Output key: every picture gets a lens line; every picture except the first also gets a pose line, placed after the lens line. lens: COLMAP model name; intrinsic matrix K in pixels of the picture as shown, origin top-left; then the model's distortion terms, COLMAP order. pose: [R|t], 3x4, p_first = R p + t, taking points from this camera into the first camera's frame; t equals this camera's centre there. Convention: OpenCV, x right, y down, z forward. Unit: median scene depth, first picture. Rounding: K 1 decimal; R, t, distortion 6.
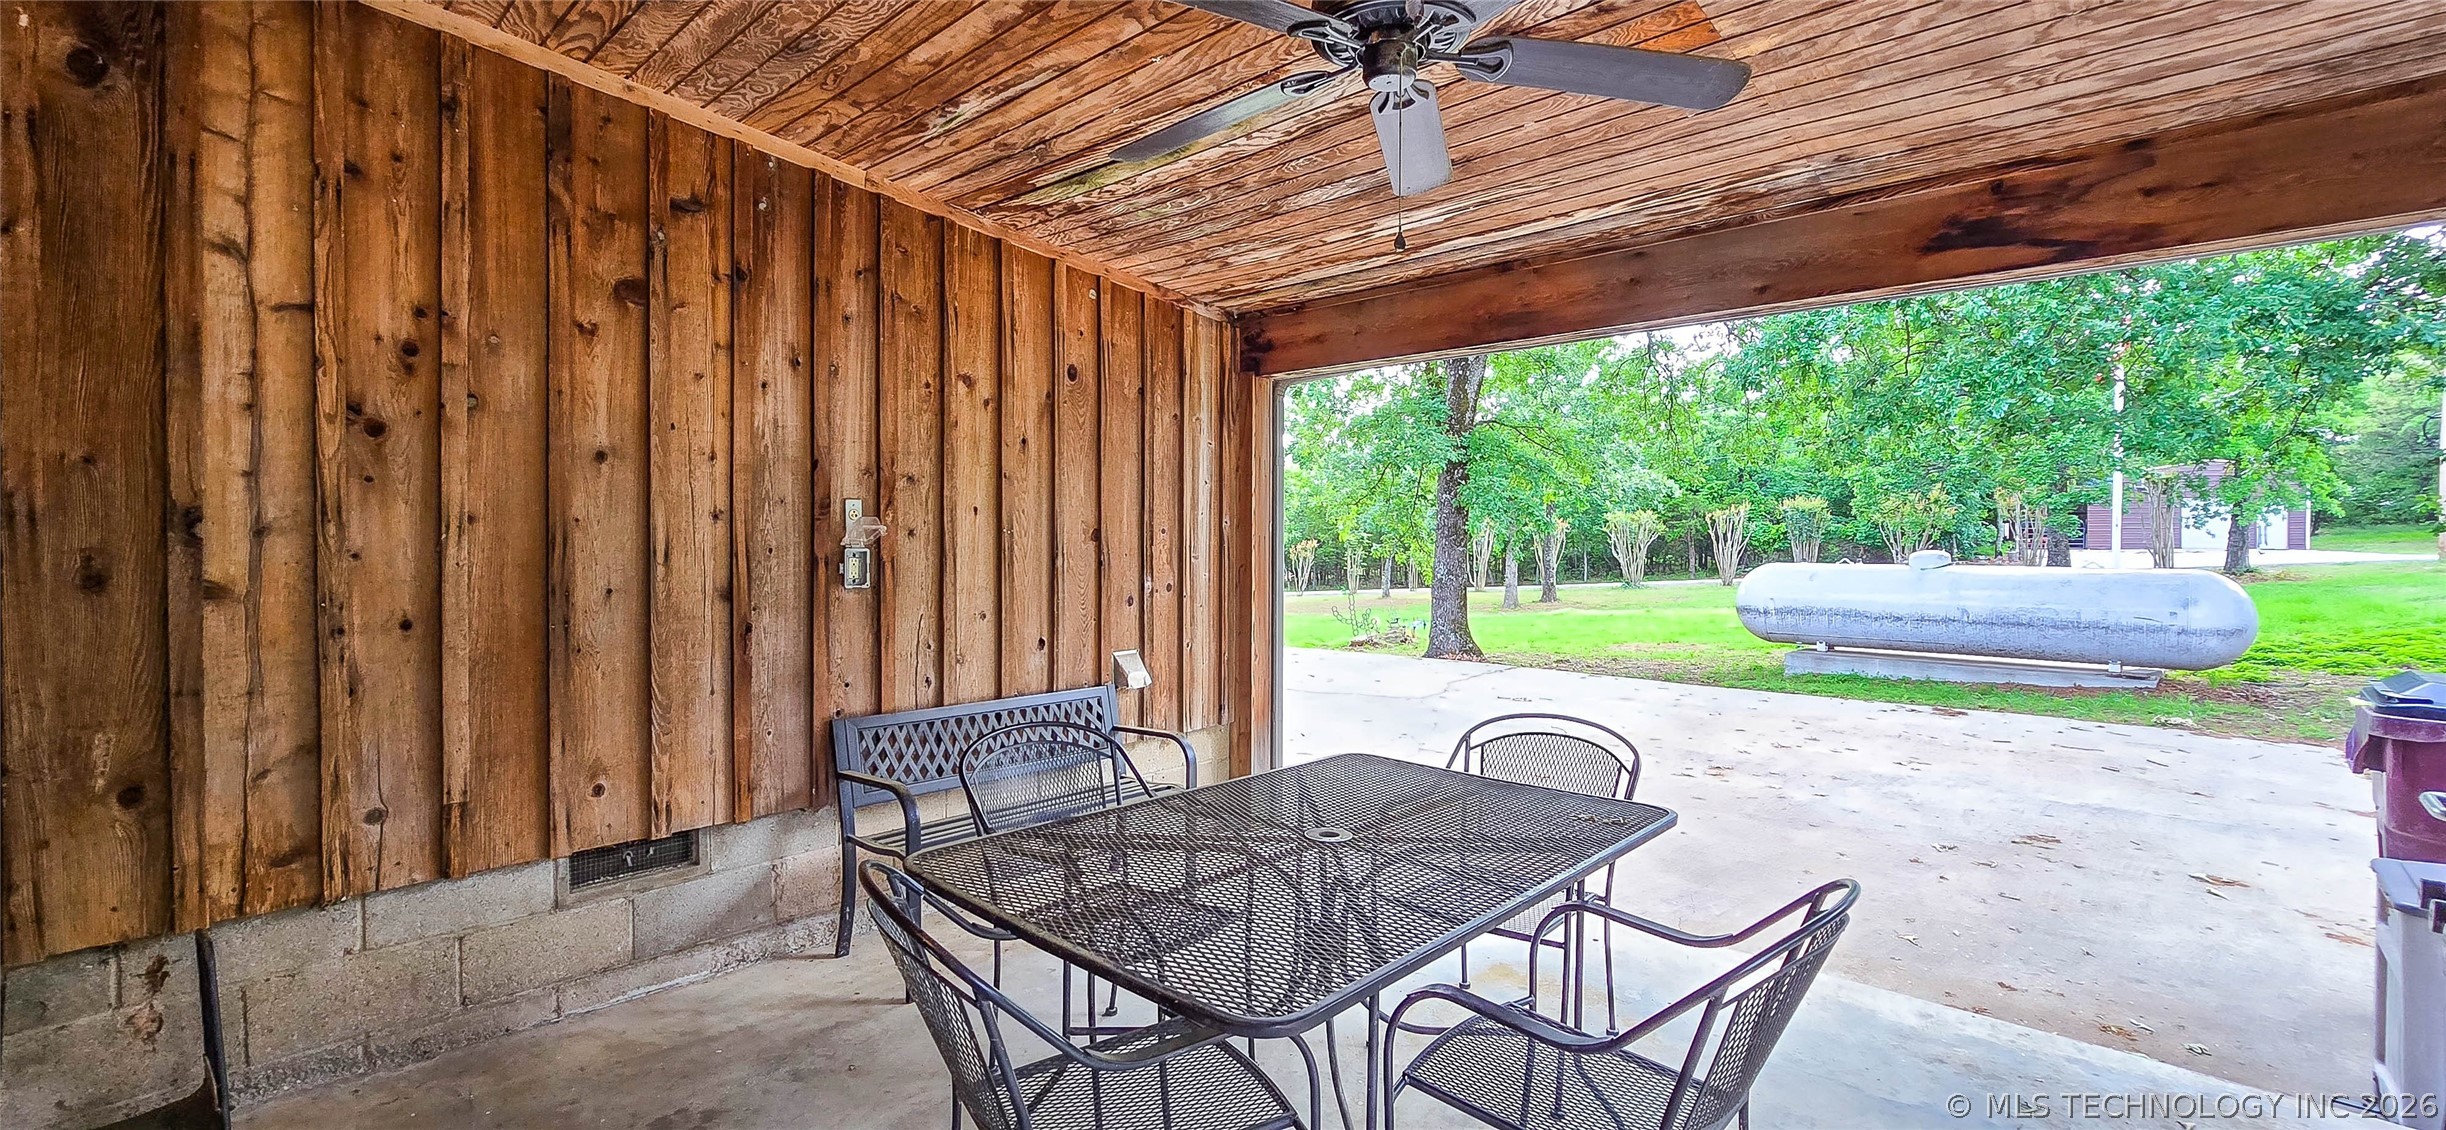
lens RADIAL K [[1000.8, 0, 1211.0], [0, 1000.8, 559.9], [0, 0, 1]] dist [0.000376, 0.000123]
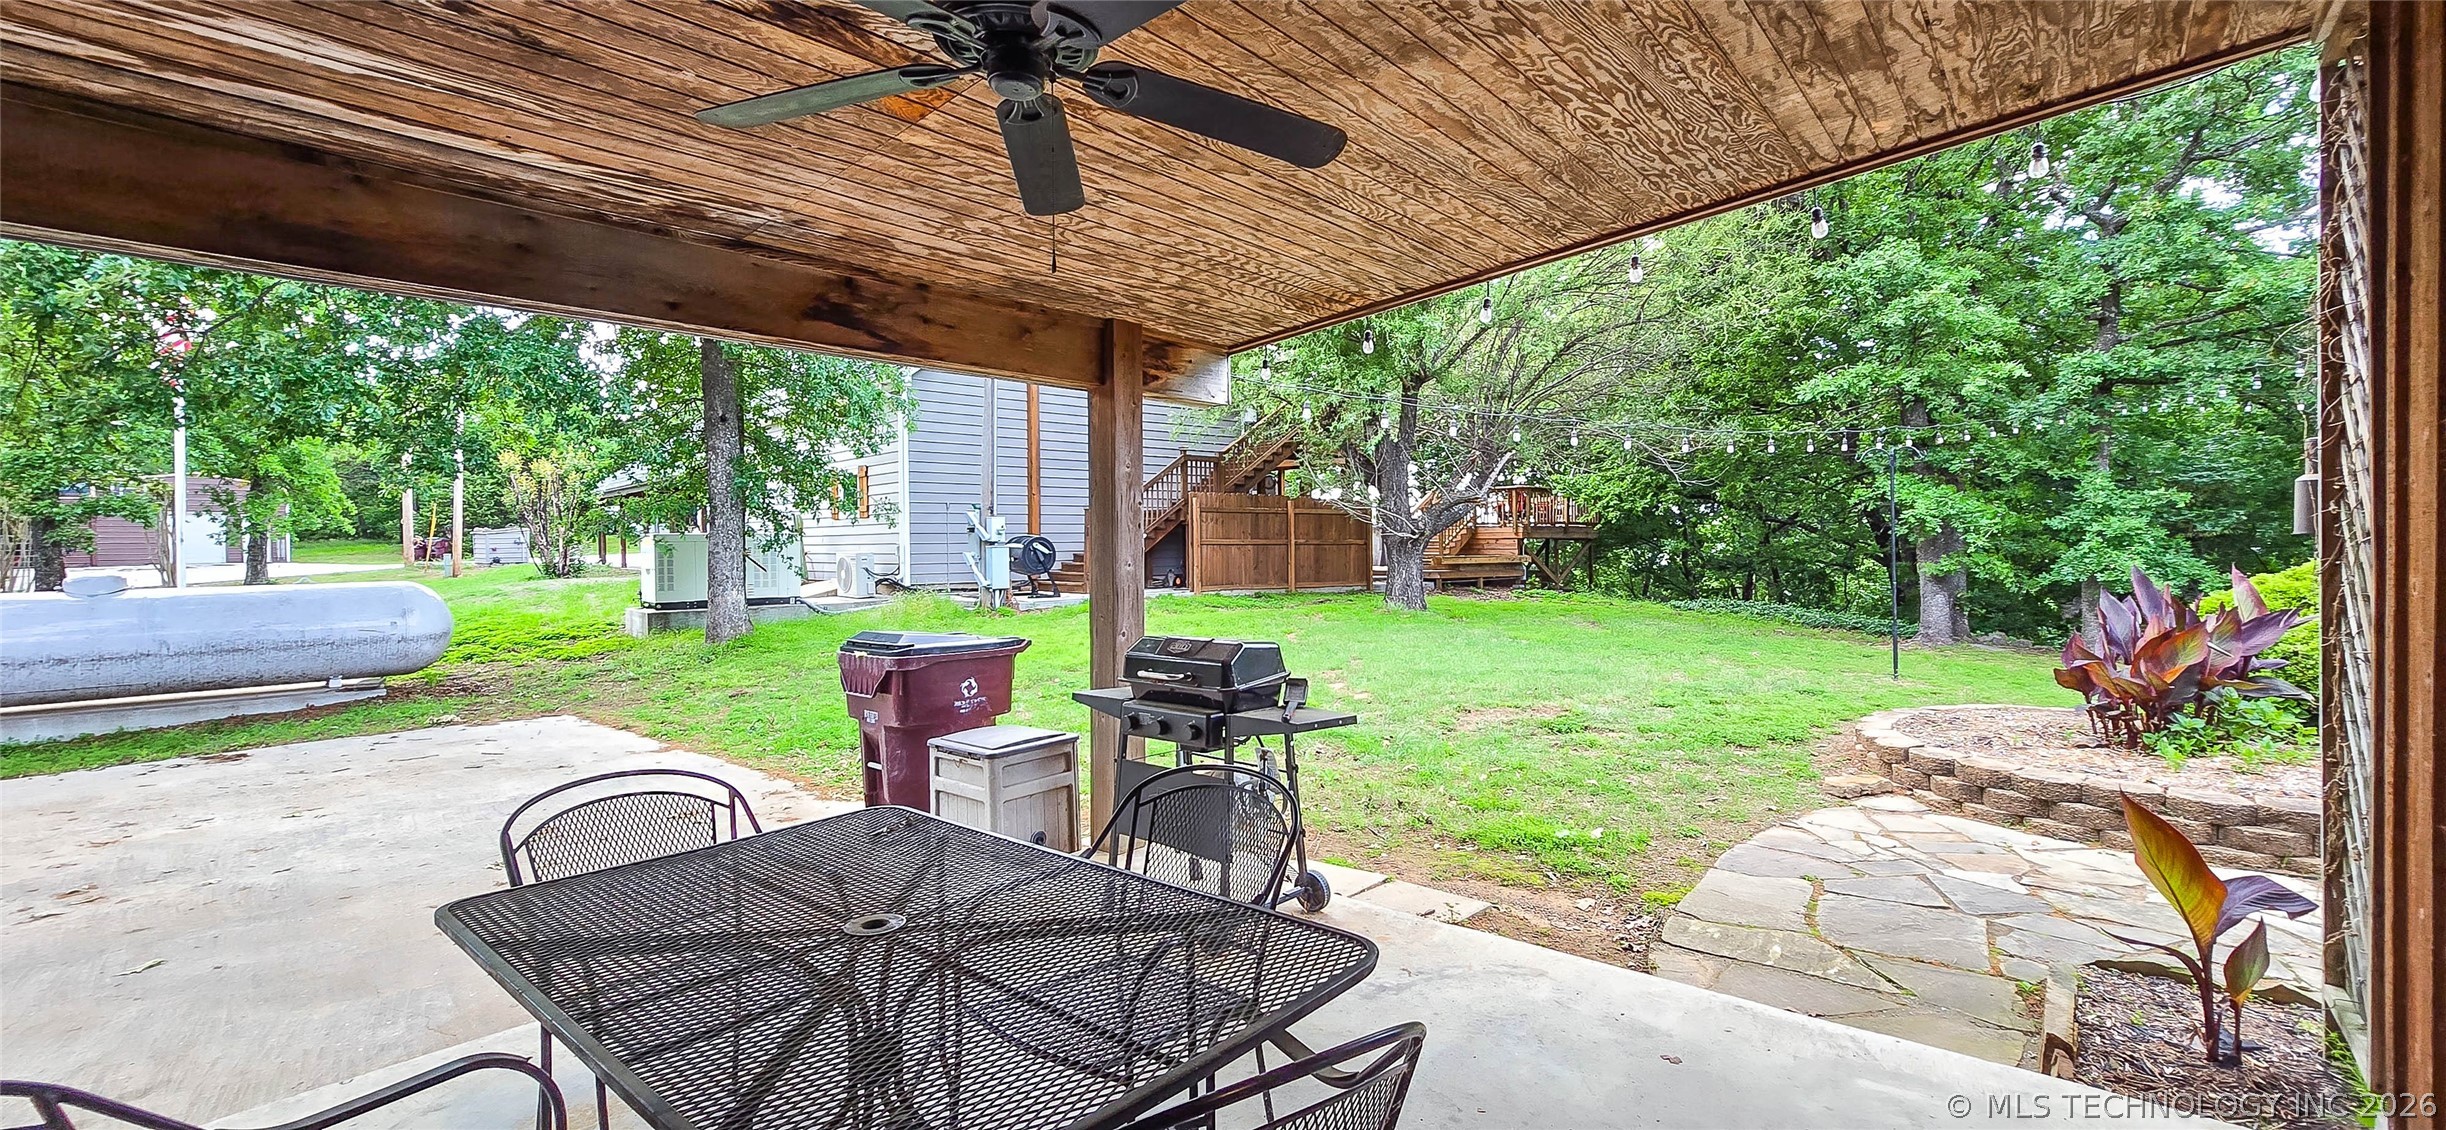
lens RADIAL K [[1022.5, 0, 1214.0], [0, 1022.5, 565.6], [0, 0, 1]] dist [-0.000265, 0.000468]
pose [[-0.038605, -0.022838, 0.998994, -0.421965], [0.032125, 0.999194, 0.024084, -0.016902], [-0.998738, 0.033023, -0.037841, 0.438495]]
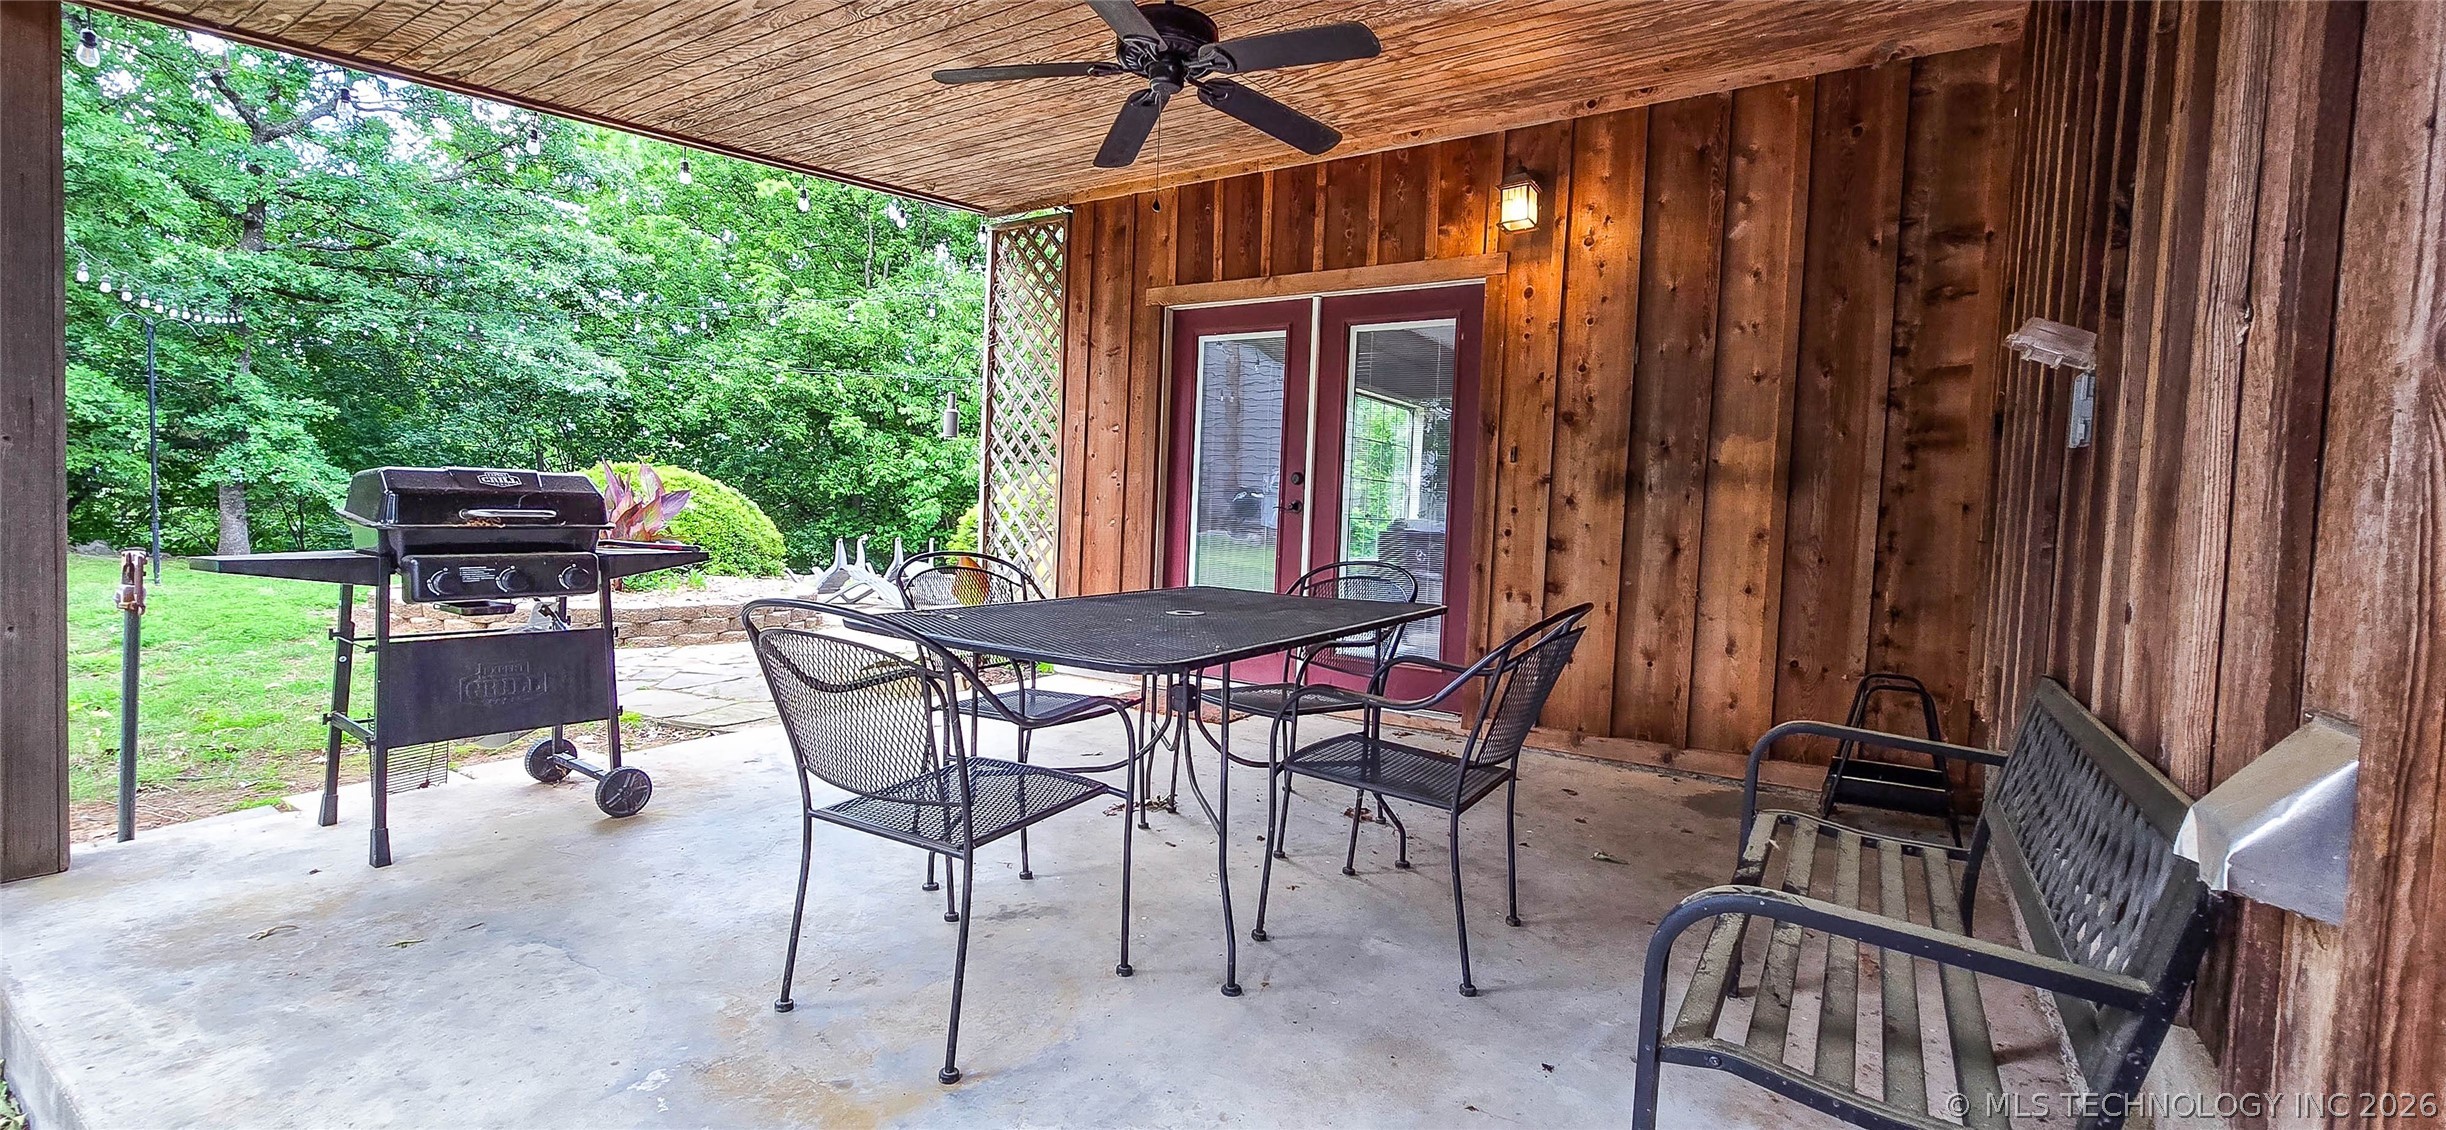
lens RADIAL K [[1000.9, 0, 1217.4], [0, 1000.9, 510.2], [0, 0, 1]] dist [-0.002032, -0.000263]
pose [[-0.983879, -0.041396, -0.173981, 0.171946], [-0.046423, 0.998611, 0.024922, 0.064163], [0.172708, 0.032597, -0.984434, 1.262947]]
